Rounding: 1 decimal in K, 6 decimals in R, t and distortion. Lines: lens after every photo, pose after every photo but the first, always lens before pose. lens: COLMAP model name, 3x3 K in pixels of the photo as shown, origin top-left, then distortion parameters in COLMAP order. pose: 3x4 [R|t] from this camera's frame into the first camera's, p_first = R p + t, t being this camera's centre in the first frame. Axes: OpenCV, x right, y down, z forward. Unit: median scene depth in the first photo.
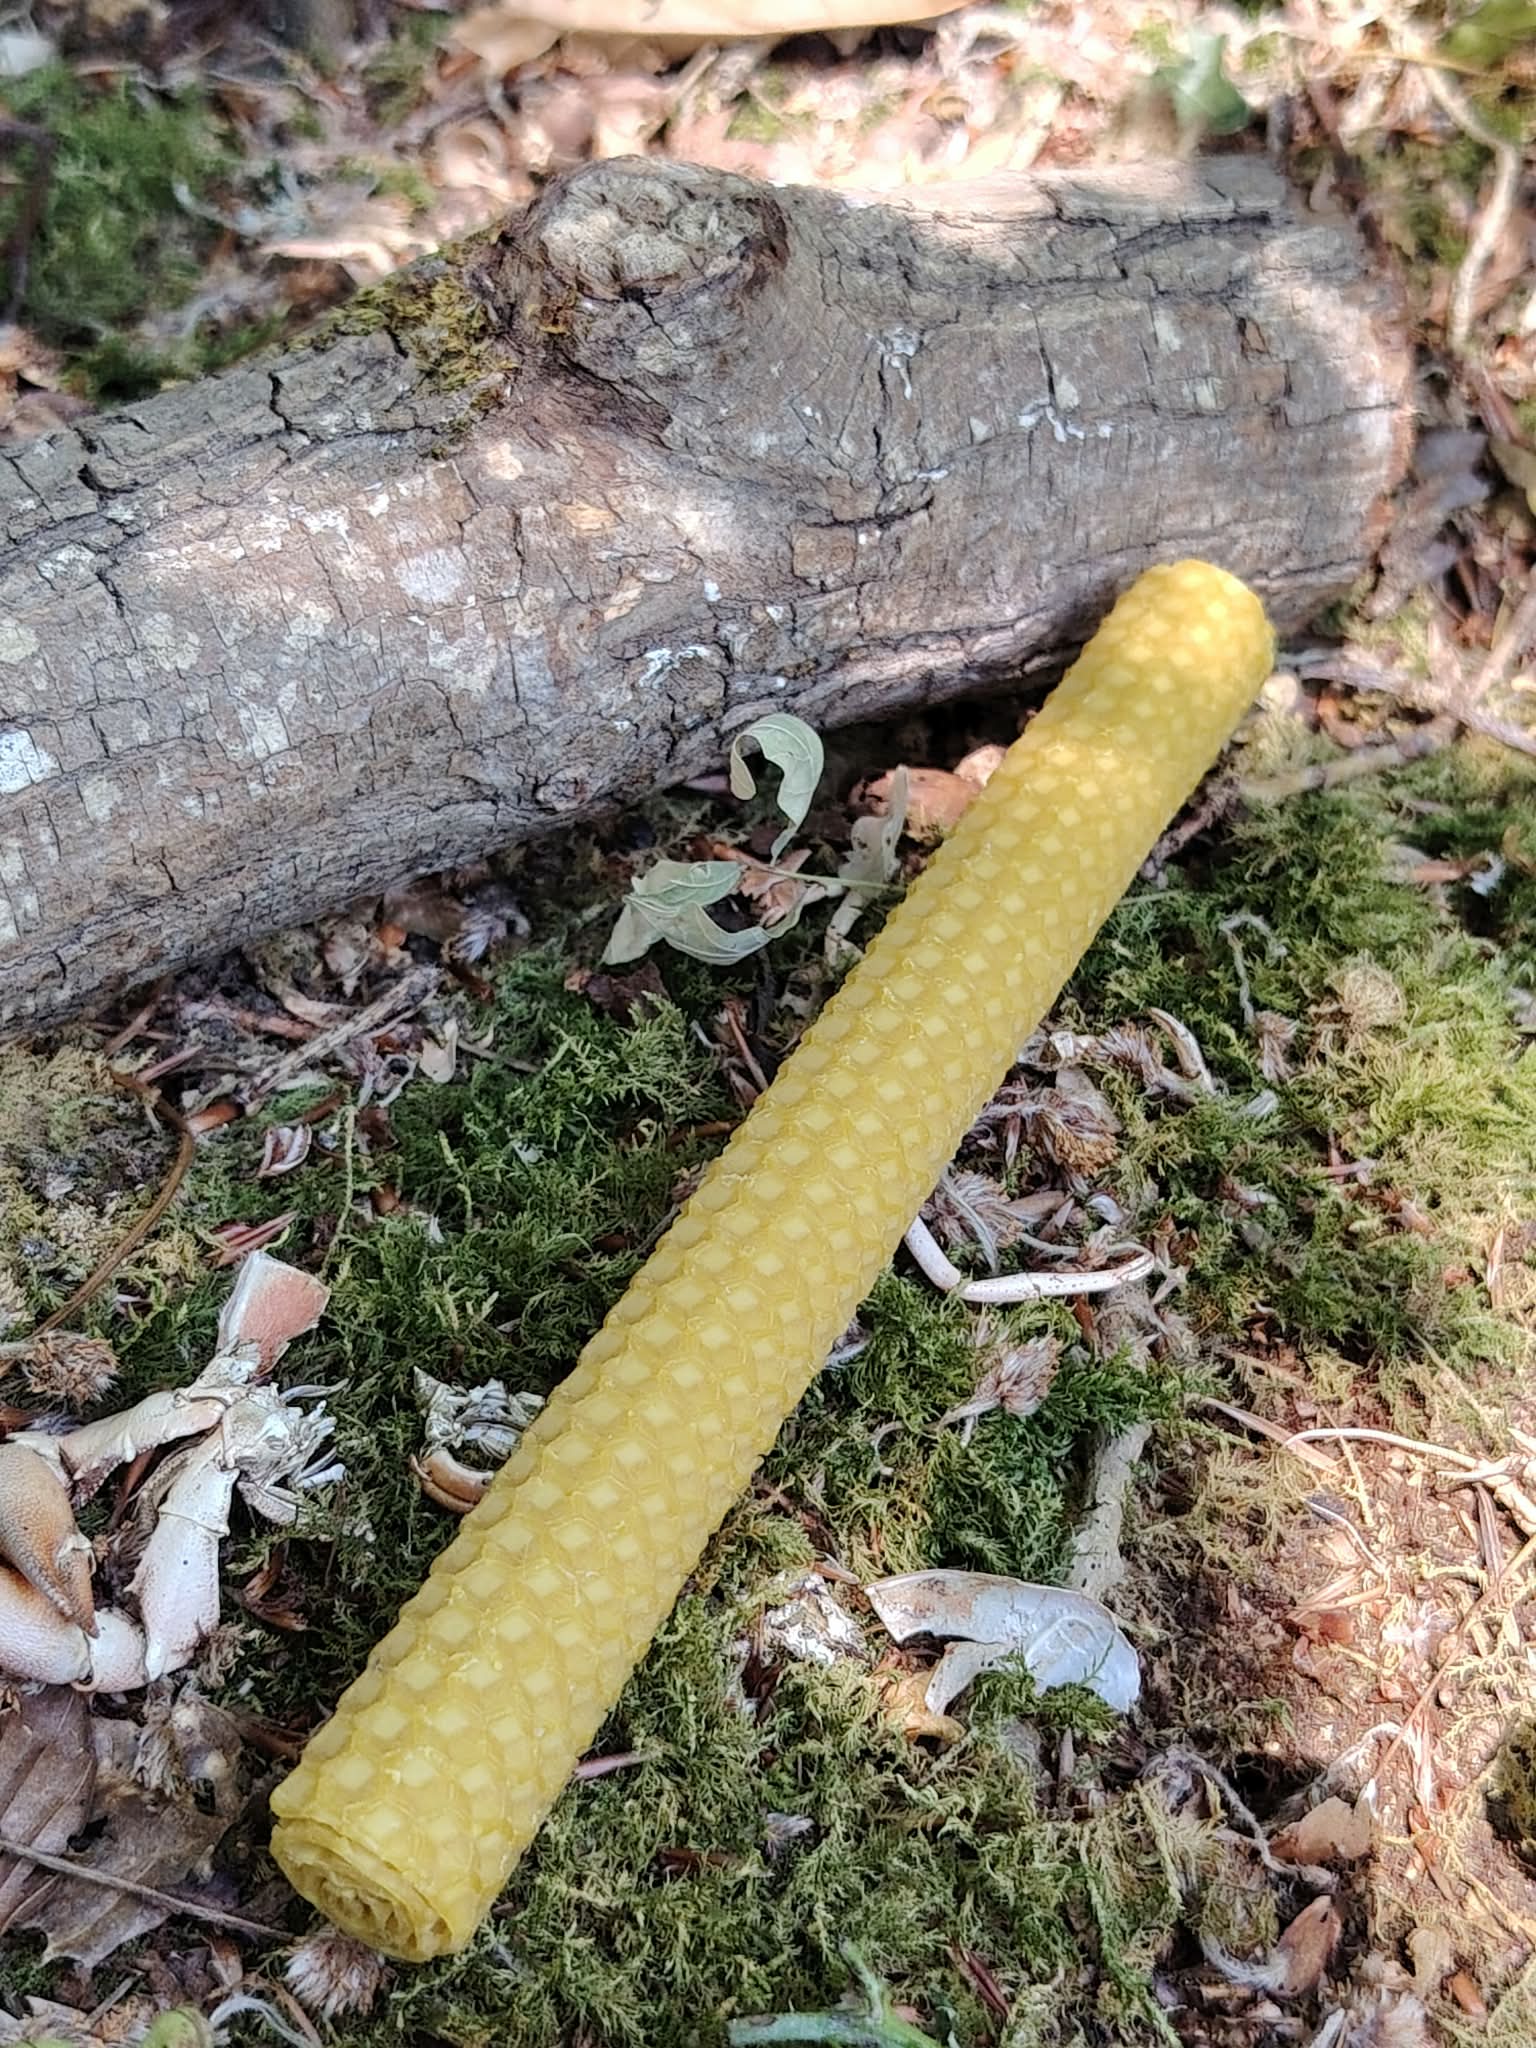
lens RADIAL K [[2901.6, 0, 758.2], [0, 2901.6, 1012.2], [0, 0, 1]] dist [0.172074, -0.493850]
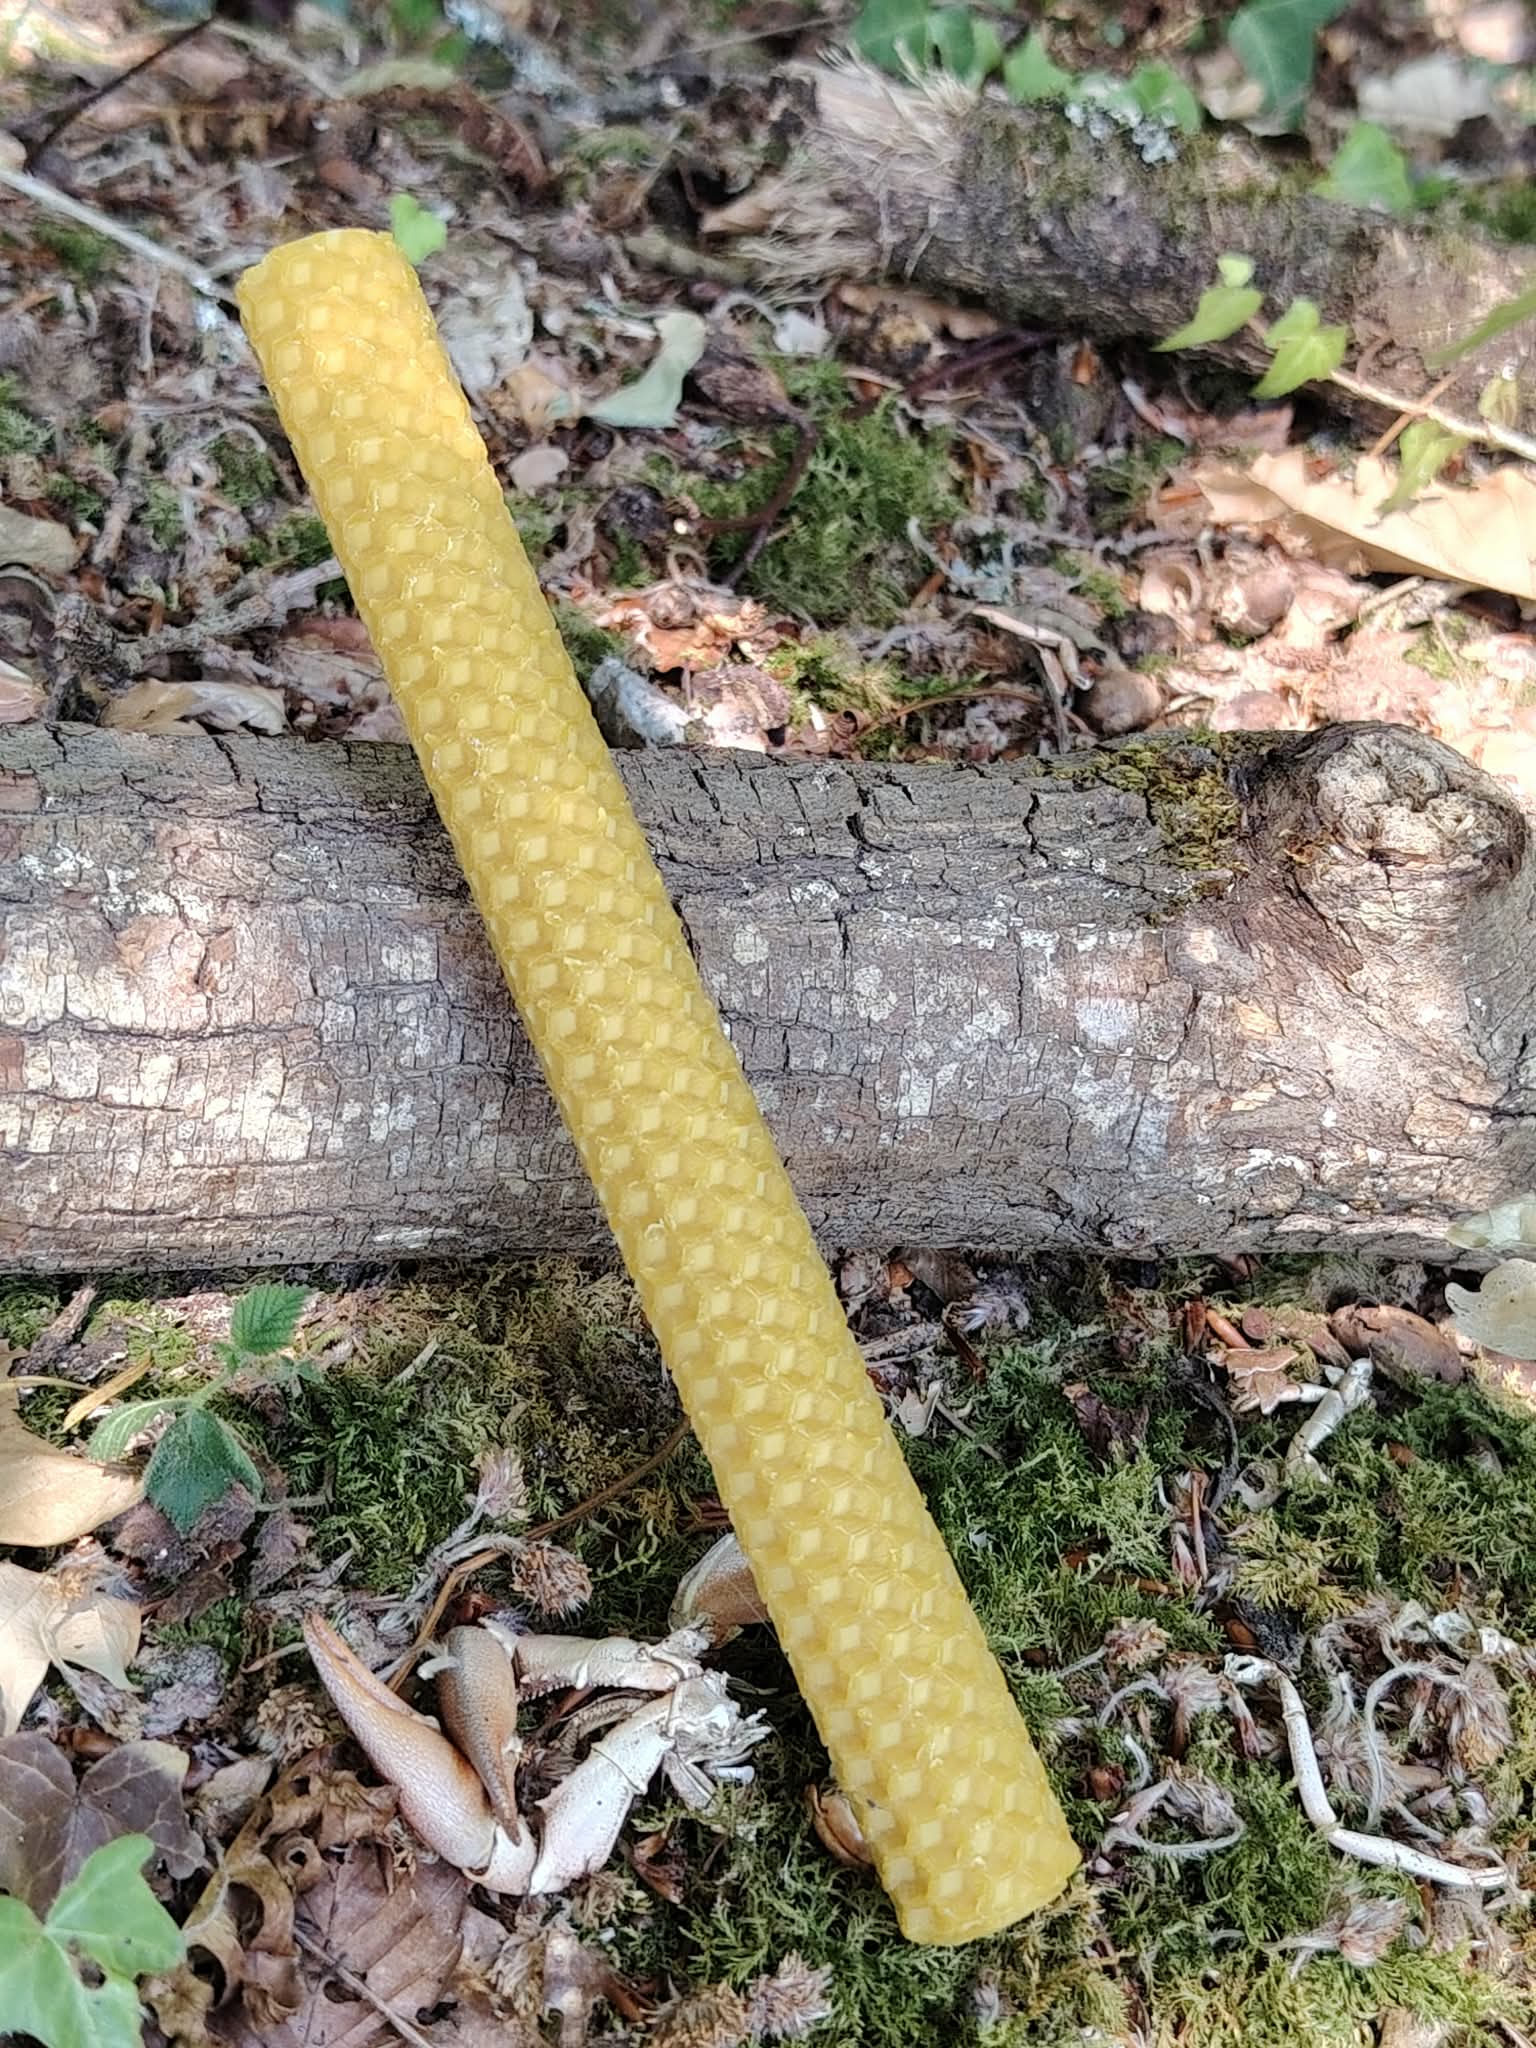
lens RADIAL K [[2867.6, 0, 781.4], [0, 2867.6, 1041.9], [0, 0, 1]] dist [0.116030, -0.212205]
pose [[0.924240, 0.376173, -0.065384, -0.147638], [-0.379821, 0.923306, -0.056942, -0.033136], [0.038950, 0.077462, 0.996234, -0.077330]]
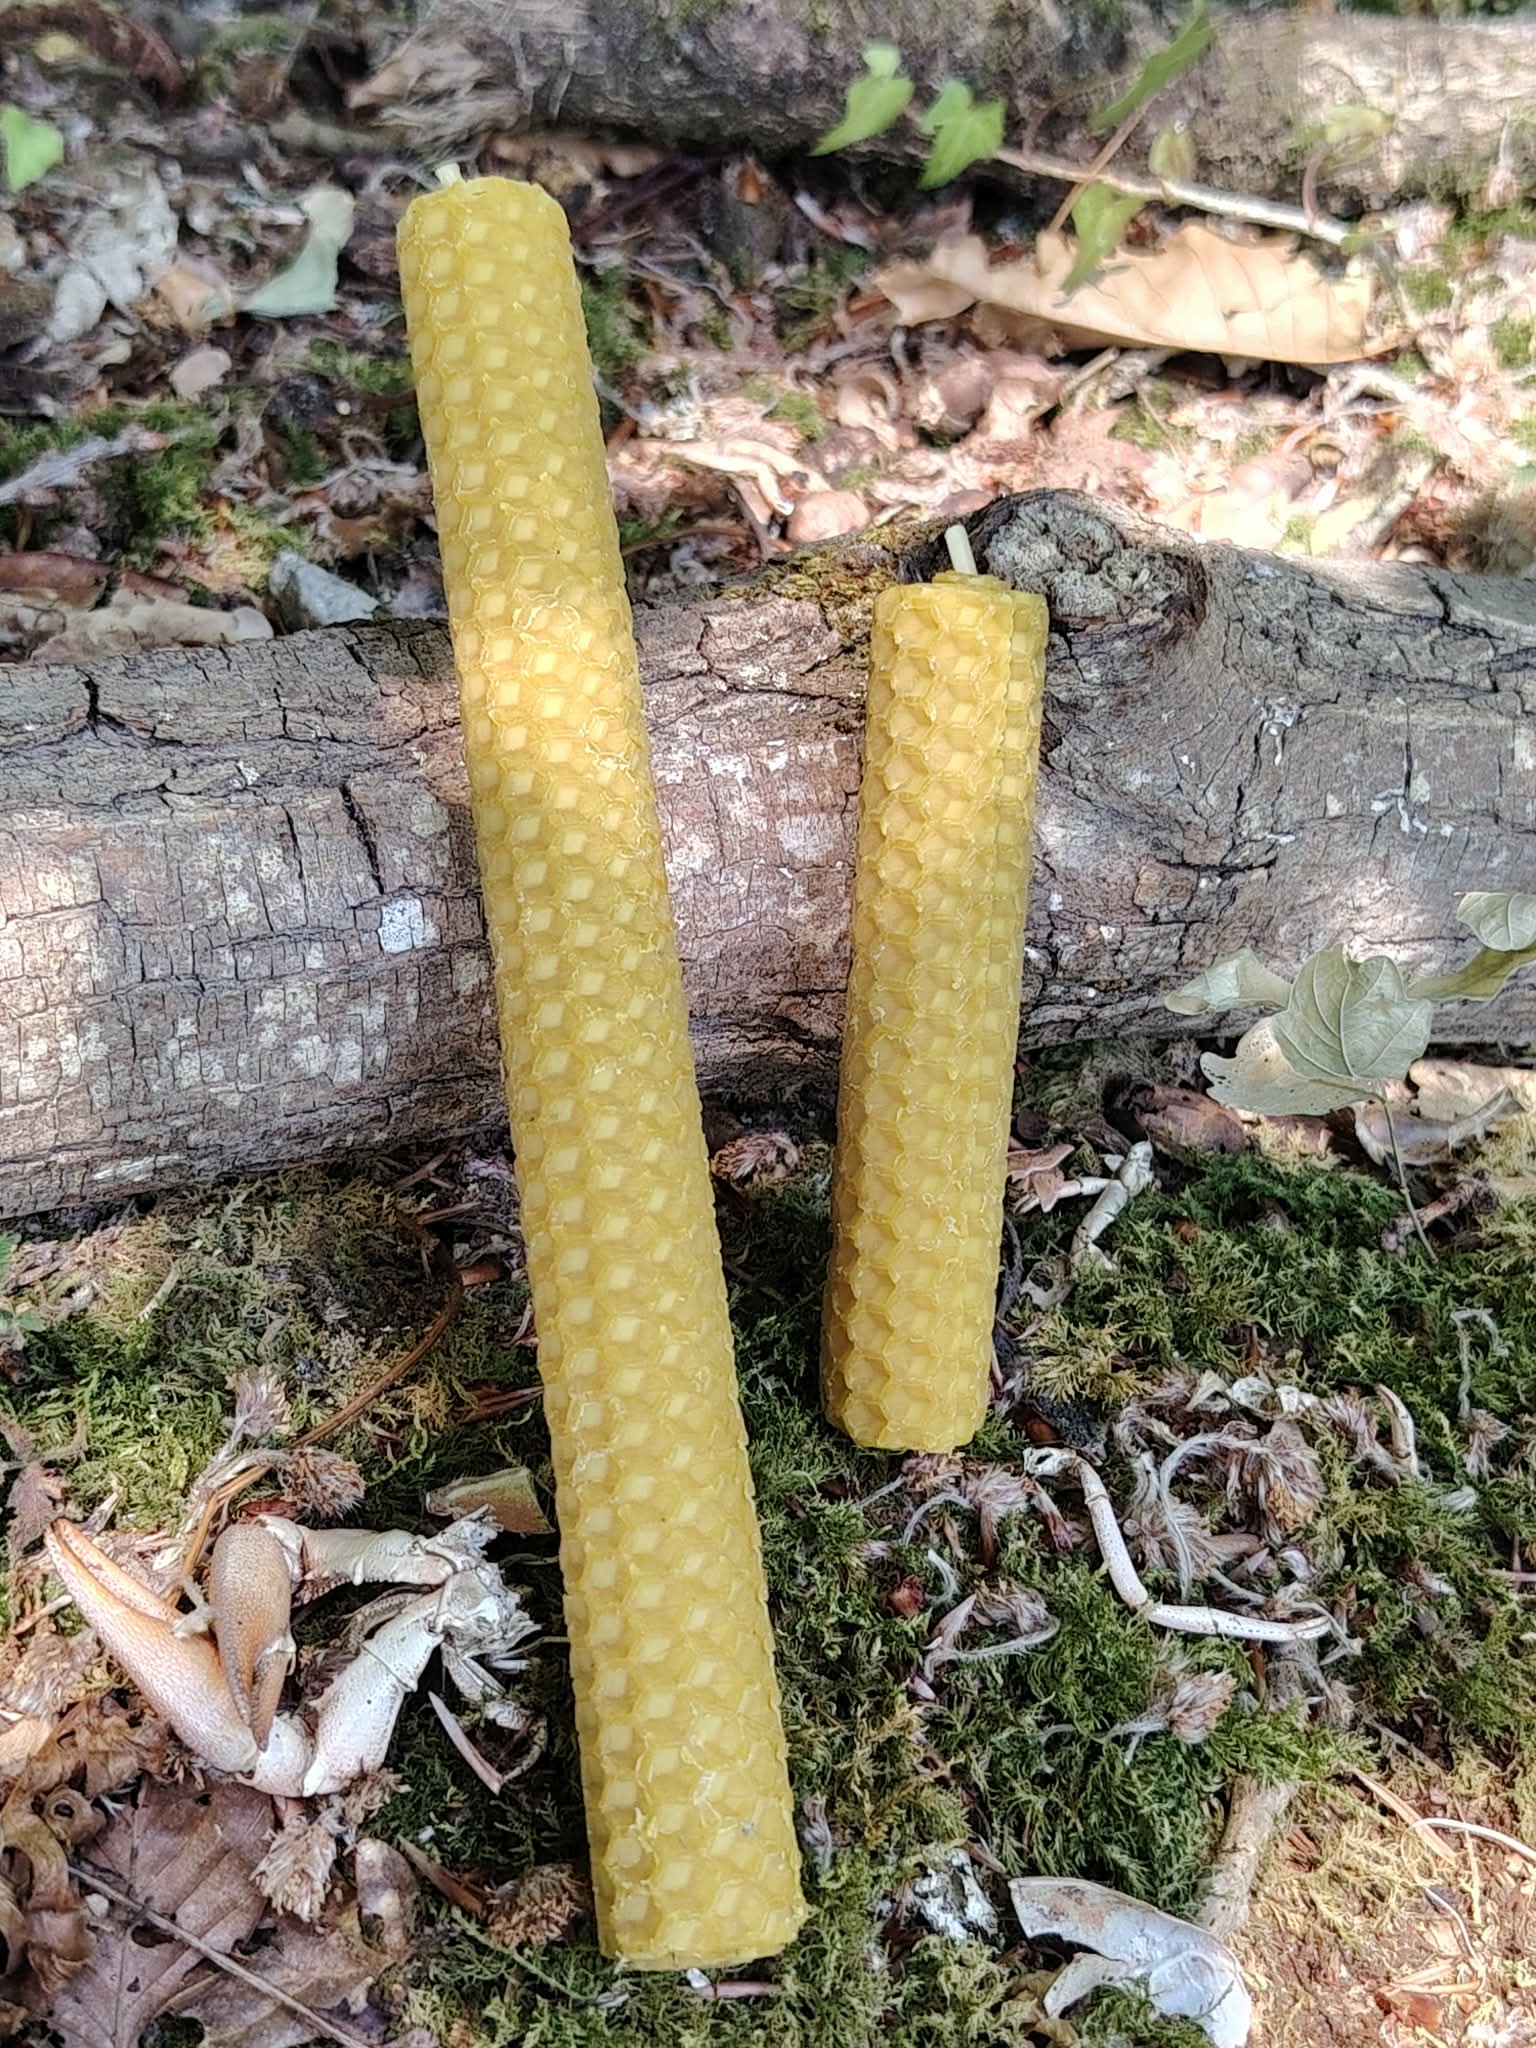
lens RADIAL K [[2897.3, 0, 748.8], [0, 2897.3, 1060.7], [0, 0, 1]] dist [0.163388, -0.523344]
pose [[0.973162, 0.228322, -0.028736, -0.082467], [-0.229076, 0.973049, -0.026440, -0.035632], [0.021925, 0.032313, 0.999237, -0.056039]]
